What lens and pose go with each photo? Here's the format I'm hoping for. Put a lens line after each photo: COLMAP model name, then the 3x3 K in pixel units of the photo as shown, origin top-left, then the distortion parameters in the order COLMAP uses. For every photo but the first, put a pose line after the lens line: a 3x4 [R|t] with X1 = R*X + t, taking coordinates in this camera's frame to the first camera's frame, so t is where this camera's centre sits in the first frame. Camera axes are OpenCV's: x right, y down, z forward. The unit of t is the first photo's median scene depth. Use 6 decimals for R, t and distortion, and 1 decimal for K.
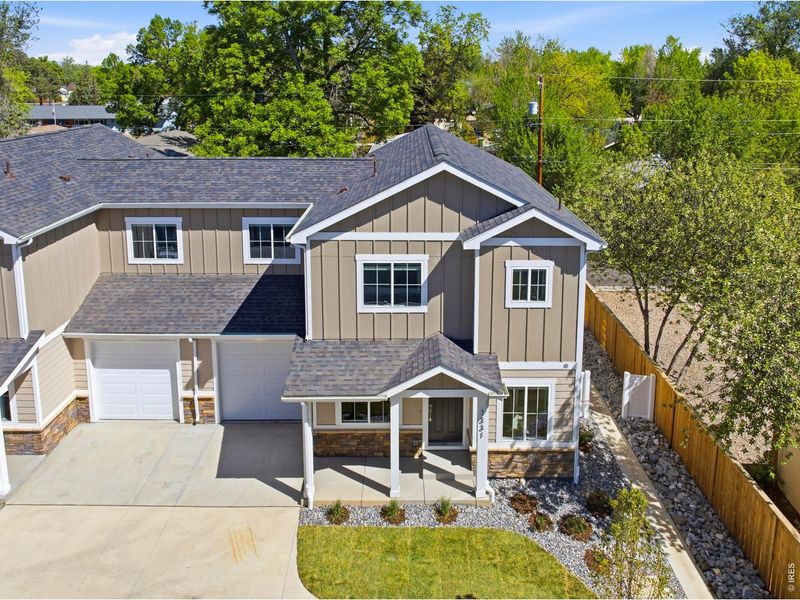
lens RADIAL K [[569.9, 0, 402.9], [0, 569.9, 176.9], [0, 0, 1]] dist [-0.042766, 0.004674]
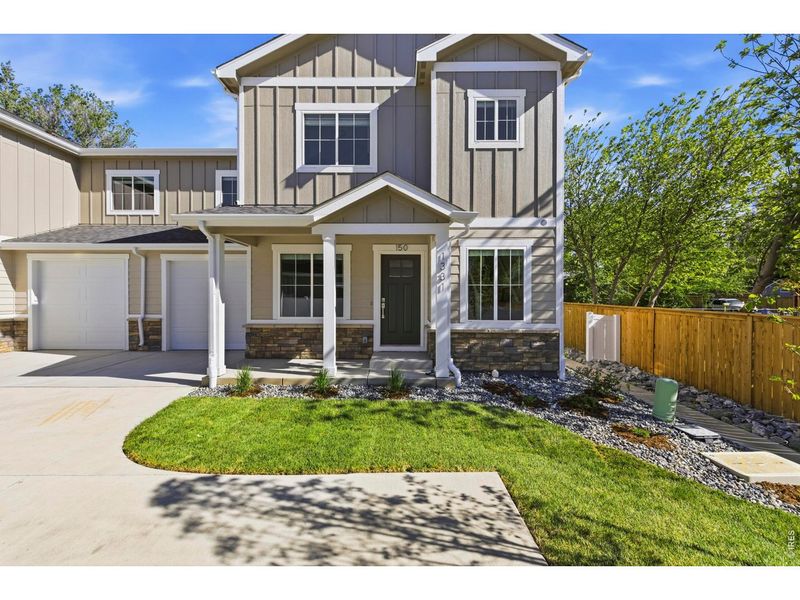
lens RADIAL K [[336.3, 0, 388.9], [0, 336.3, 297.9], [0, 0, 1]] dist [0.001362, -0.000334]
pose [[0.999880, 0.002141, -0.015369, 0.070065], [-0.003745, 0.994449, -0.105154, 0.487277], [0.015059, 0.105199, 0.994337, 0.514555]]
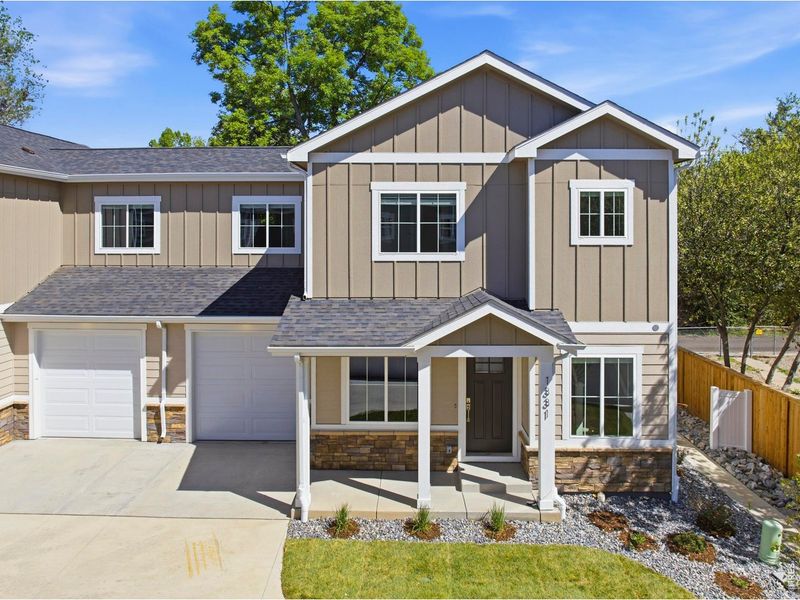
lens RADIAL K [[569.9, 0, 392.2], [0, 569.9, 245.2], [0, 0, 1]] dist [-0.042766, 0.004674]
pose [[0.999549, -0.000372, -0.030039, -0.031223], [-0.003168, 0.993045, -0.117691, 0.310045], [0.029874, 0.117733, 0.992596, 0.245241]]
